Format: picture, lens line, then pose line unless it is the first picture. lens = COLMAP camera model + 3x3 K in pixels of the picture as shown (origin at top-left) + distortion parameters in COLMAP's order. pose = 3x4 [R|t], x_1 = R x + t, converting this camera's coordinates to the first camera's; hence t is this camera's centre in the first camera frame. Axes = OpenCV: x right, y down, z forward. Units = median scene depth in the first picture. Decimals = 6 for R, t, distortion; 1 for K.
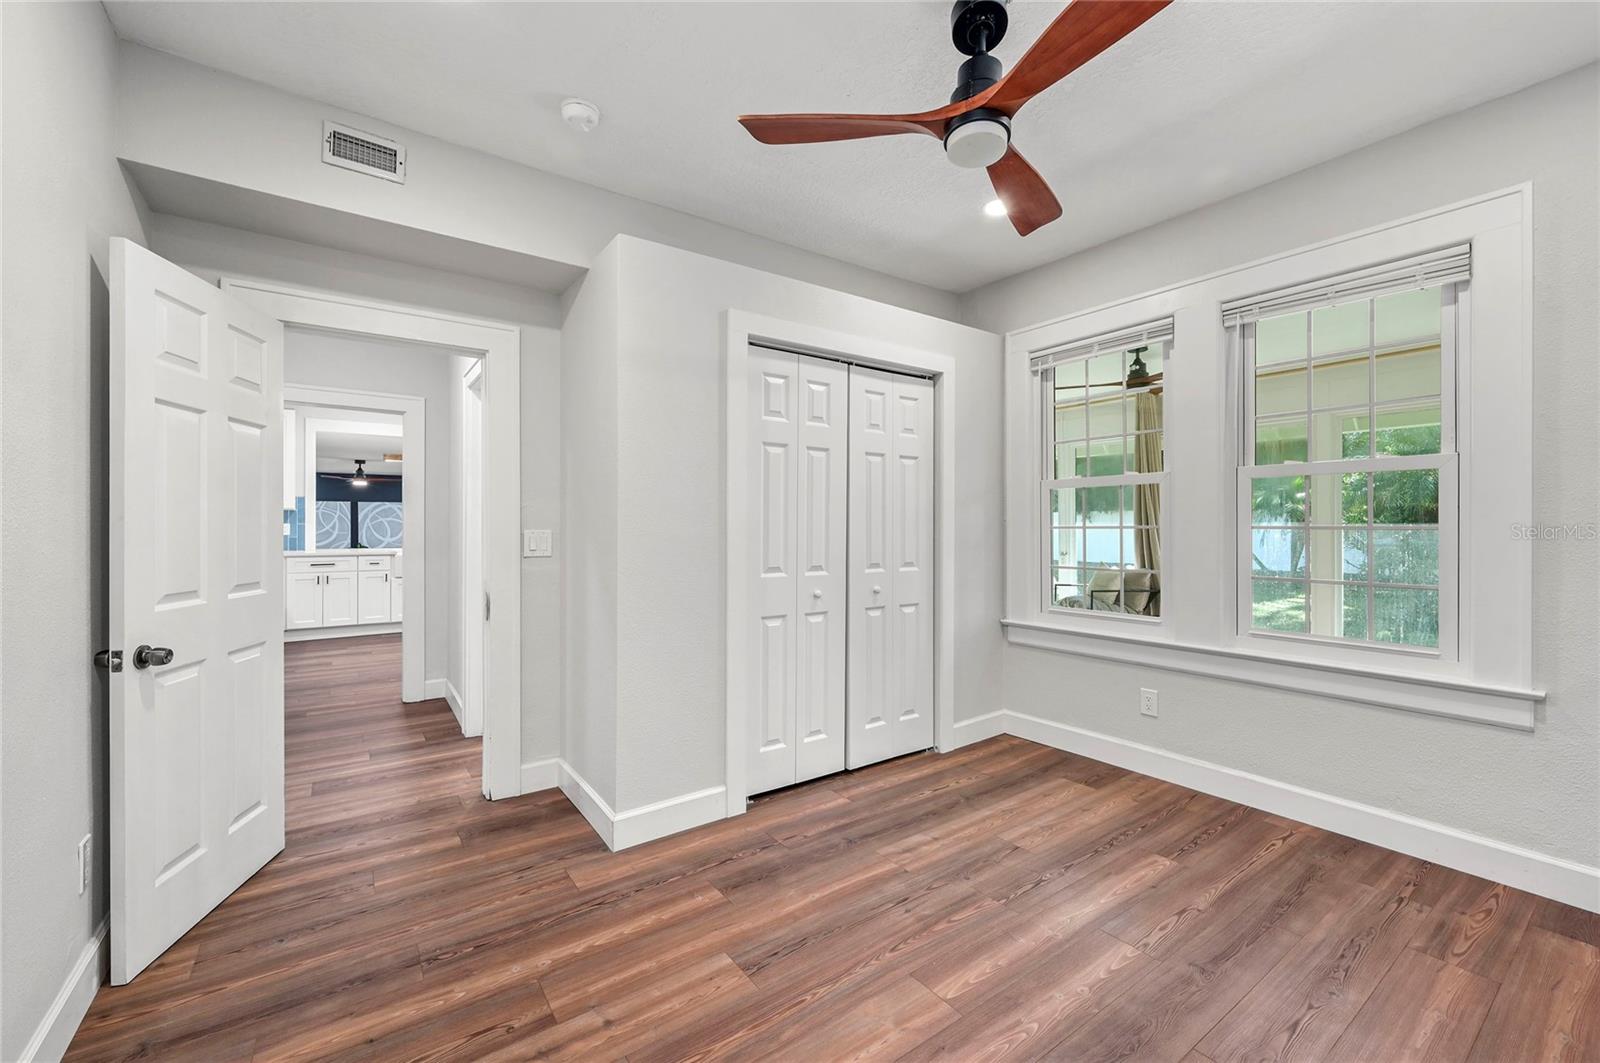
lens RADIAL K [[648.6, 0, 800.5], [0, 648.6, 523.8], [0, 0, 1]] dist [0.001738, -0.000120]
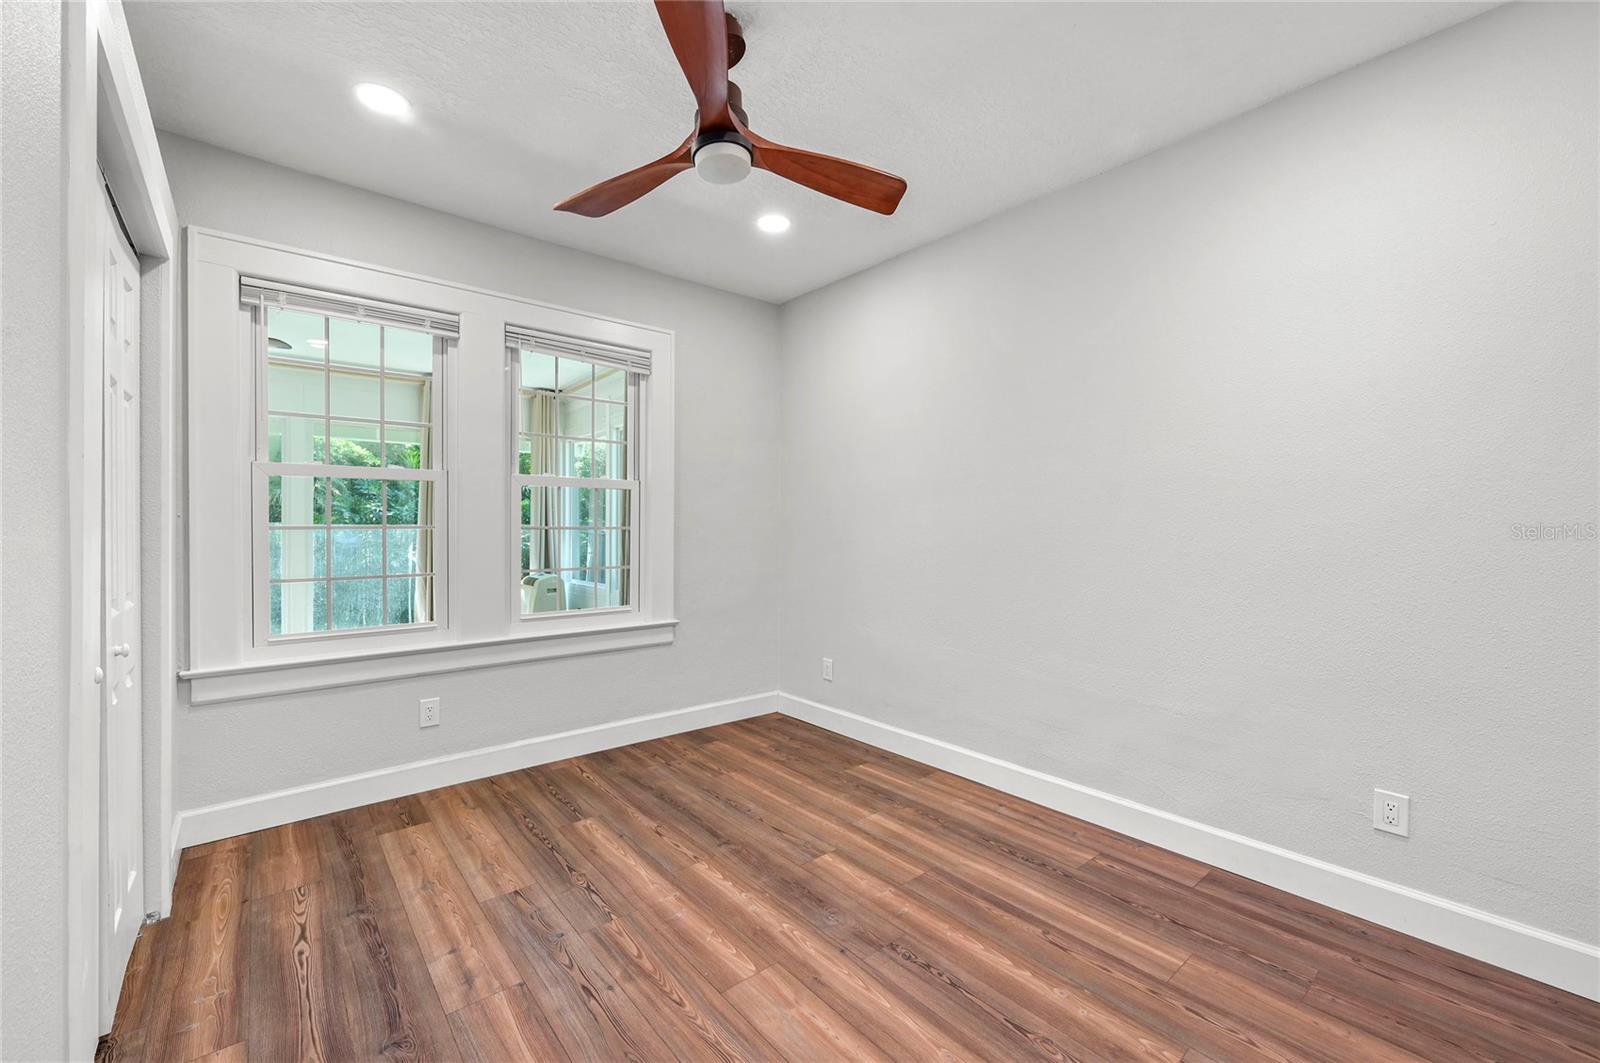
lens RADIAL K [[648.6, 0, 796.1], [0, 648.6, 530.0], [0, 0, 1]] dist [0.001738, -0.000120]
pose [[-0.072405, -0.003875, 0.997368, -0.526889], [-0.006606, 0.999972, 0.003405, 0.002693], [-0.997353, -0.006342, -0.072428, 0.638084]]
